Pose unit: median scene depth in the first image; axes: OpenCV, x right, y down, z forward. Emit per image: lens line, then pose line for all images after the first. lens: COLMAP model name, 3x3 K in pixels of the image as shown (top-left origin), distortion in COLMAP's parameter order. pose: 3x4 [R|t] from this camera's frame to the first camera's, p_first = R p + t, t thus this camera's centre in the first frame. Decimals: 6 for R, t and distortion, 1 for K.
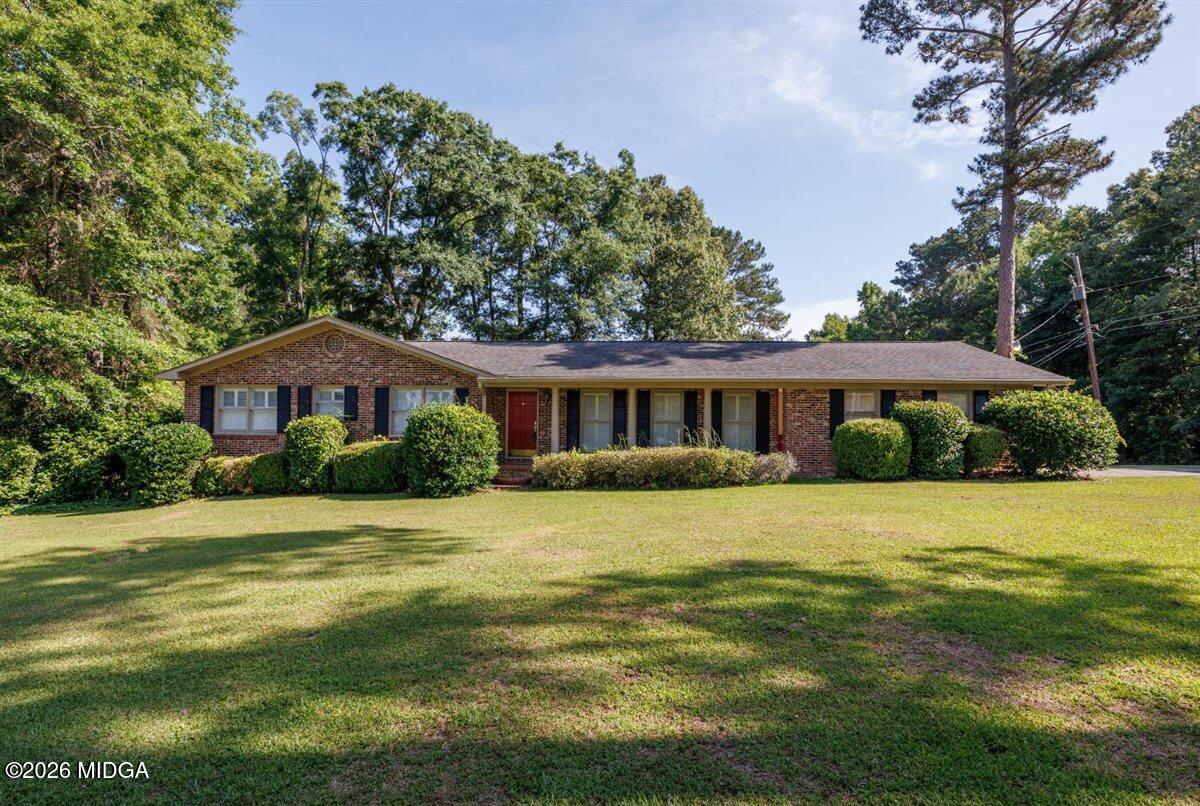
lens RADIAL K [[614.0, 0, 602.8], [0, 614.0, 428.2], [0, 0, 1]] dist [-0.003831, -0.000219]
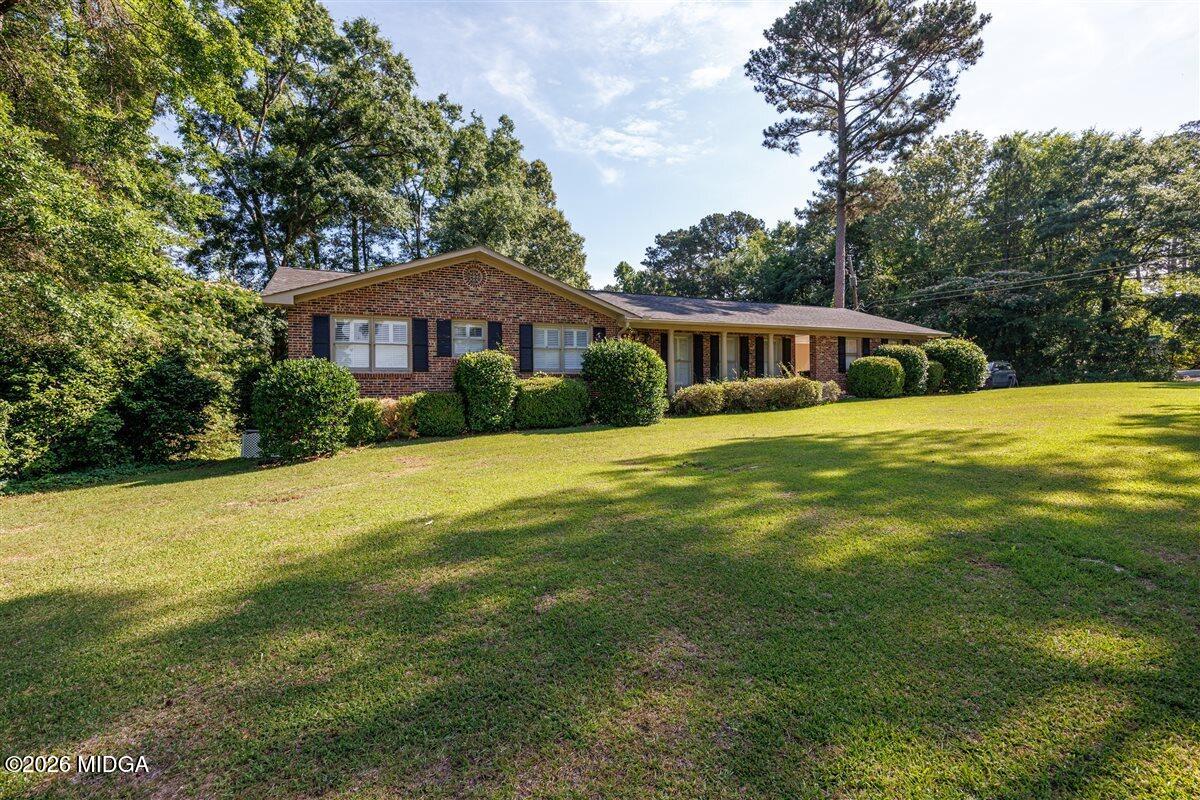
lens RADIAL K [[559.6, 0, 600.0], [0, 559.6, 400.0], [0, 0, 1]] dist [0.000257, -0.000083]
pose [[0.870283, -0.031226, 0.491561, -0.697514], [0.020187, 0.999411, 0.027747, 0.033185], [-0.492138, -0.014225, 0.870401, 0.149498]]
